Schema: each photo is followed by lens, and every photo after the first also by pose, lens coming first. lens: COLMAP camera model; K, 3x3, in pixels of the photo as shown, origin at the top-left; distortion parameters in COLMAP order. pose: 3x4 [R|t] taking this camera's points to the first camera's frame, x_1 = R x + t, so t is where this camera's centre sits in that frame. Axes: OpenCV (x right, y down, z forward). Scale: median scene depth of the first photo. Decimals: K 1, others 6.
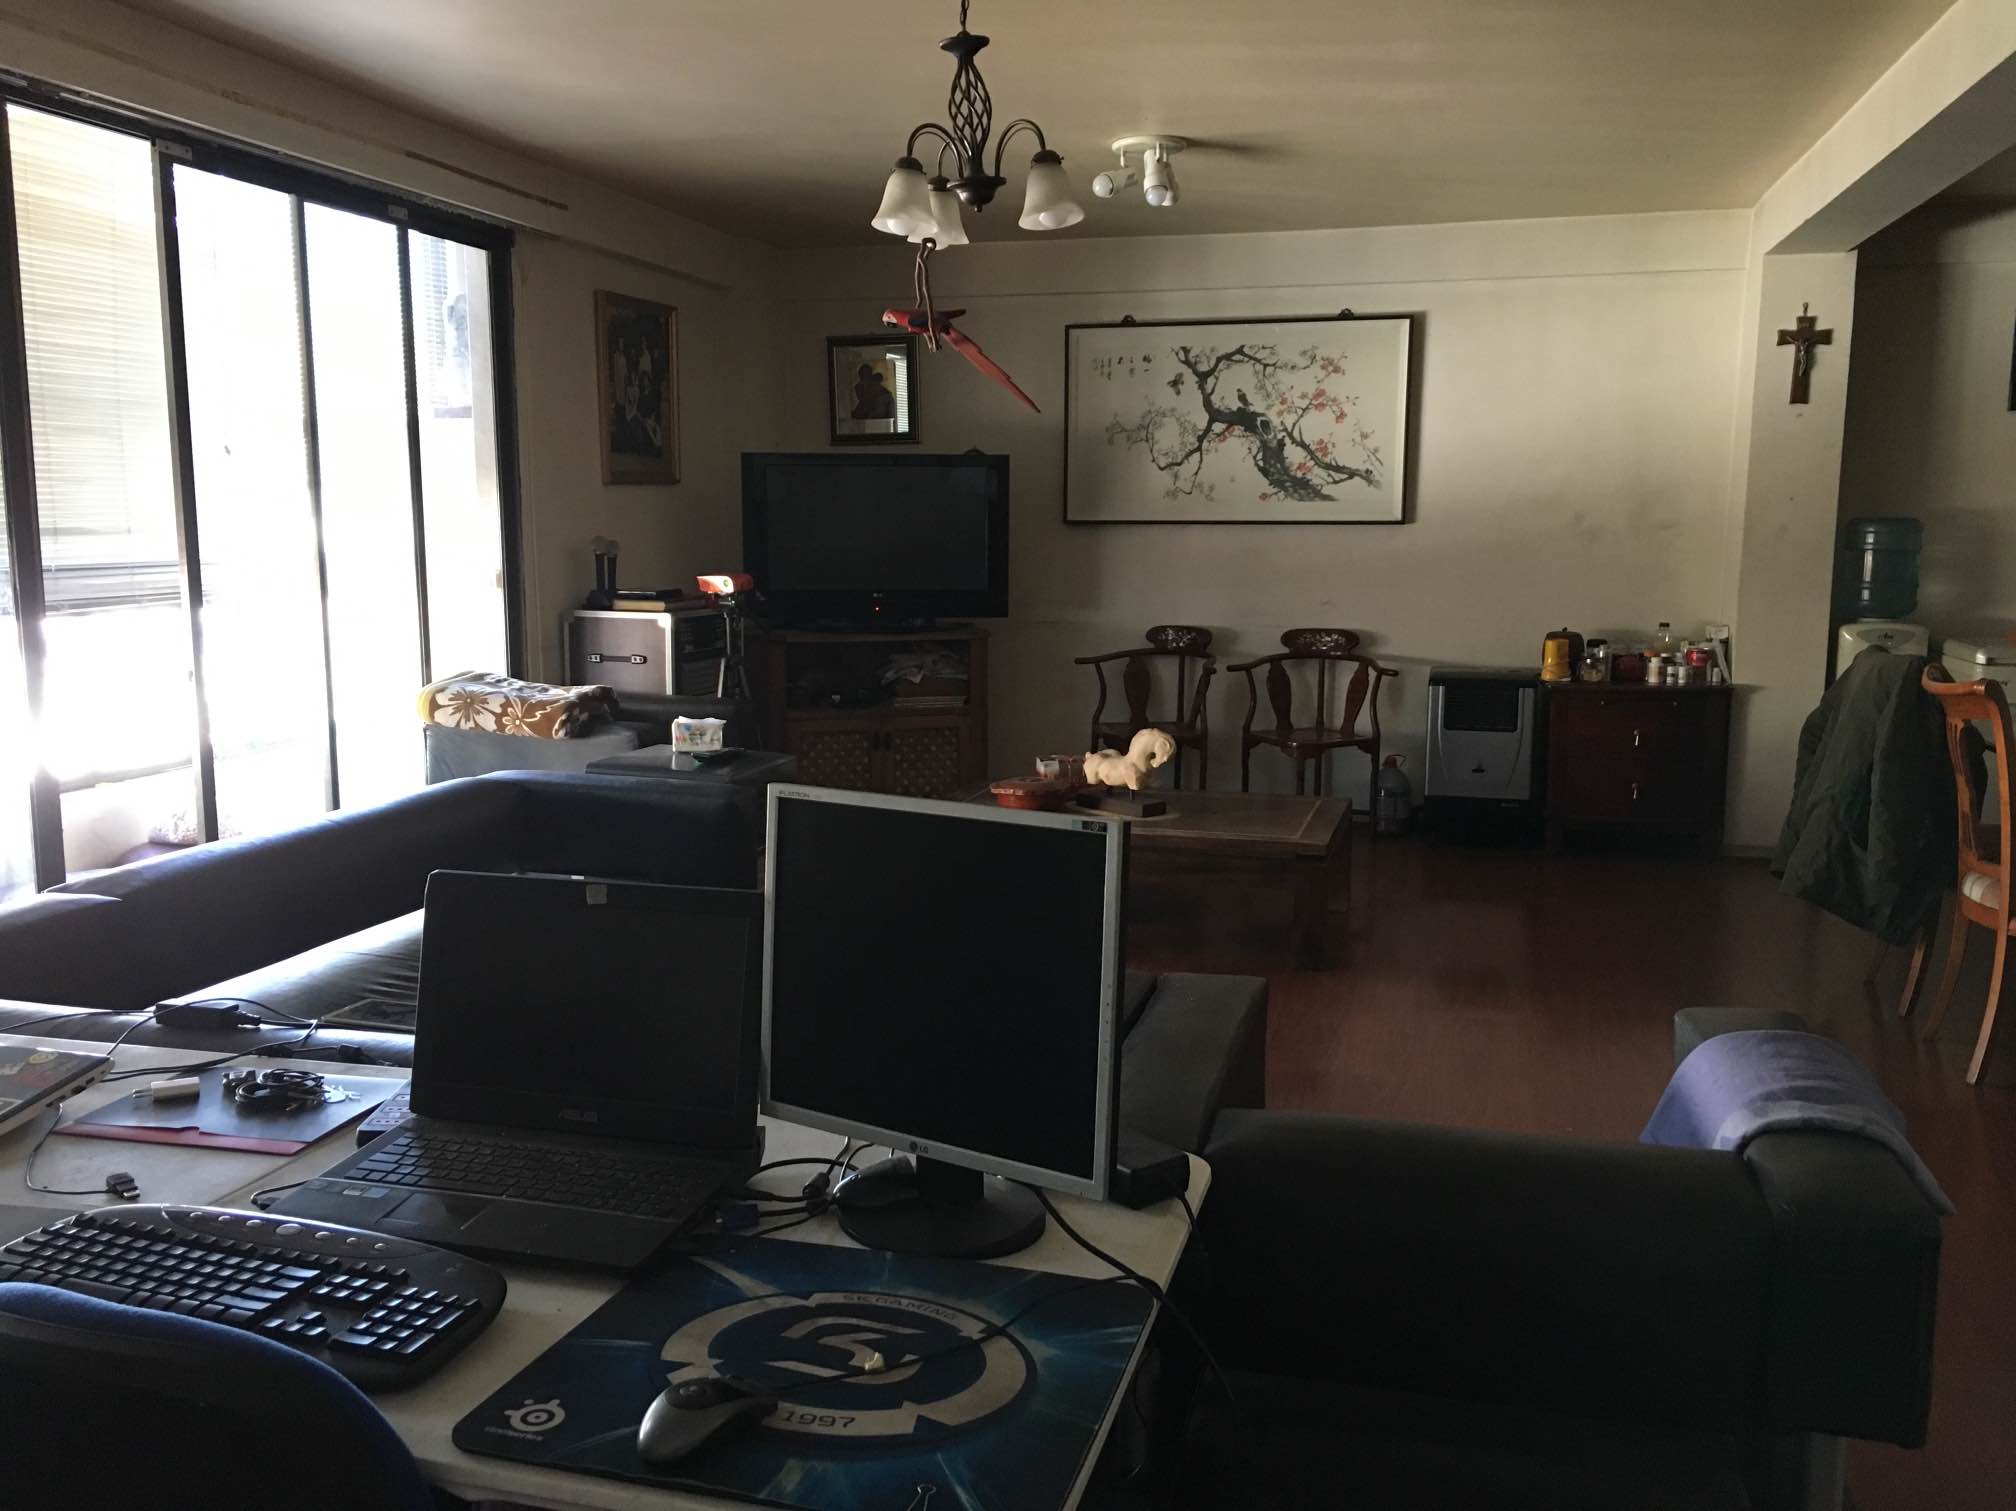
lens RADIAL K [[1704.9, 0, 1009.5], [0, 1704.9, 755.8], [0, 0, 1]] dist [0.016599, 0.001930]
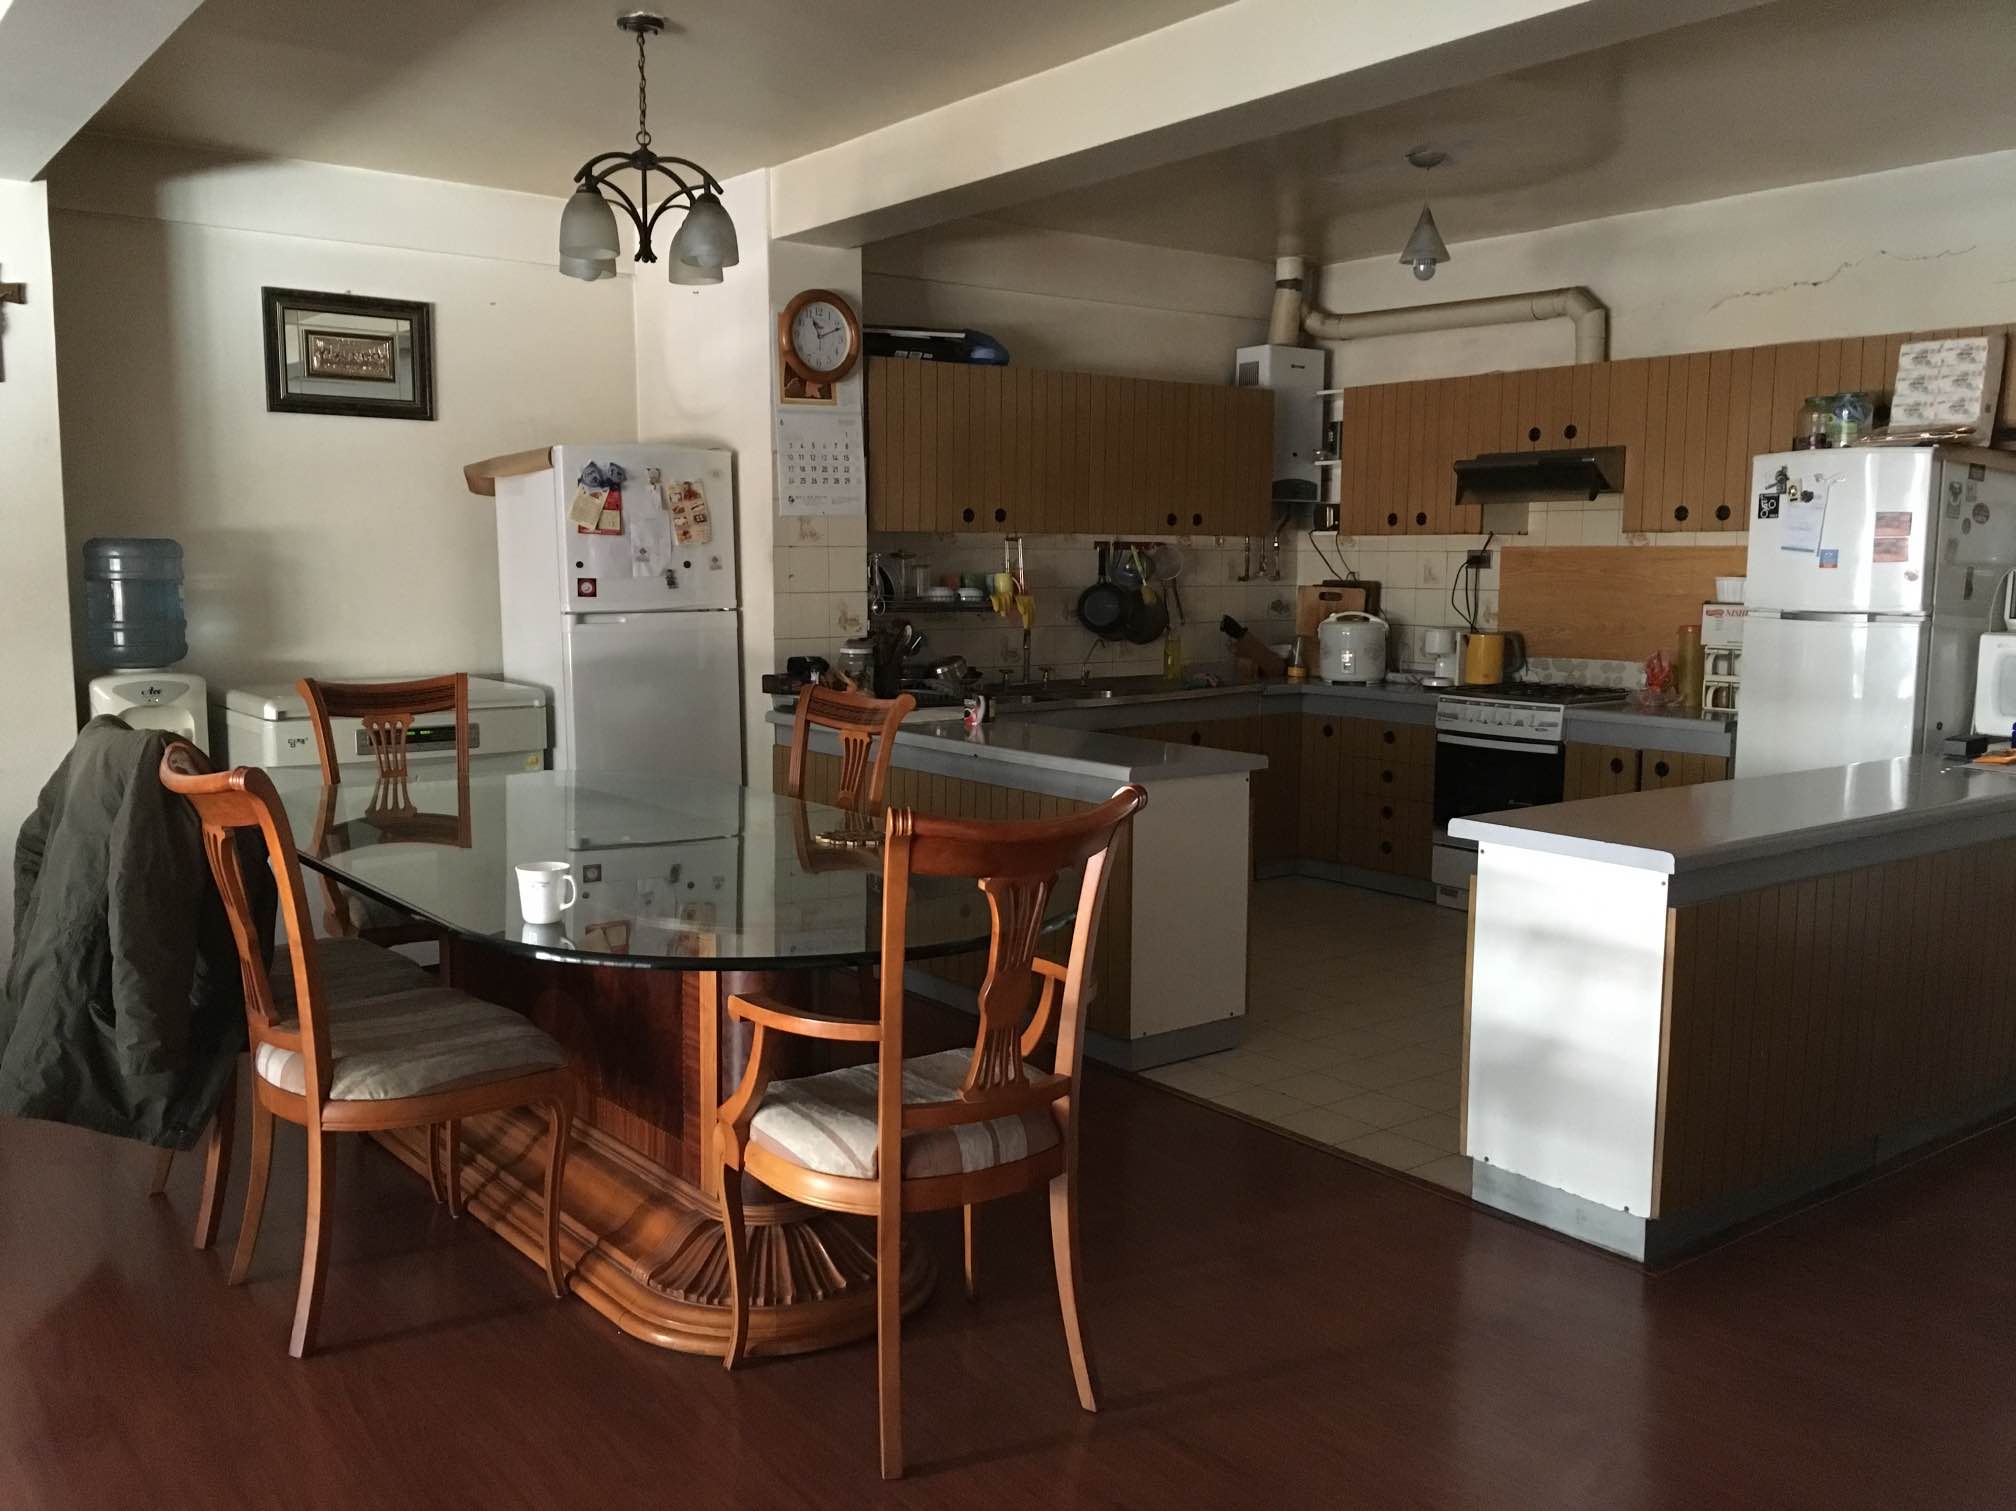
lens RADIAL K [[1704.9, 0, 1010.5], [0, 1704.9, 752.7], [0, 0, 1]] dist [0.016599, 0.001930]
pose [[0.617361, -0.090715, 0.781432, 0.199210], [0.107601, 0.993731, 0.030352, -0.032899], [-0.779287, 0.065345, 0.623251, 0.300325]]
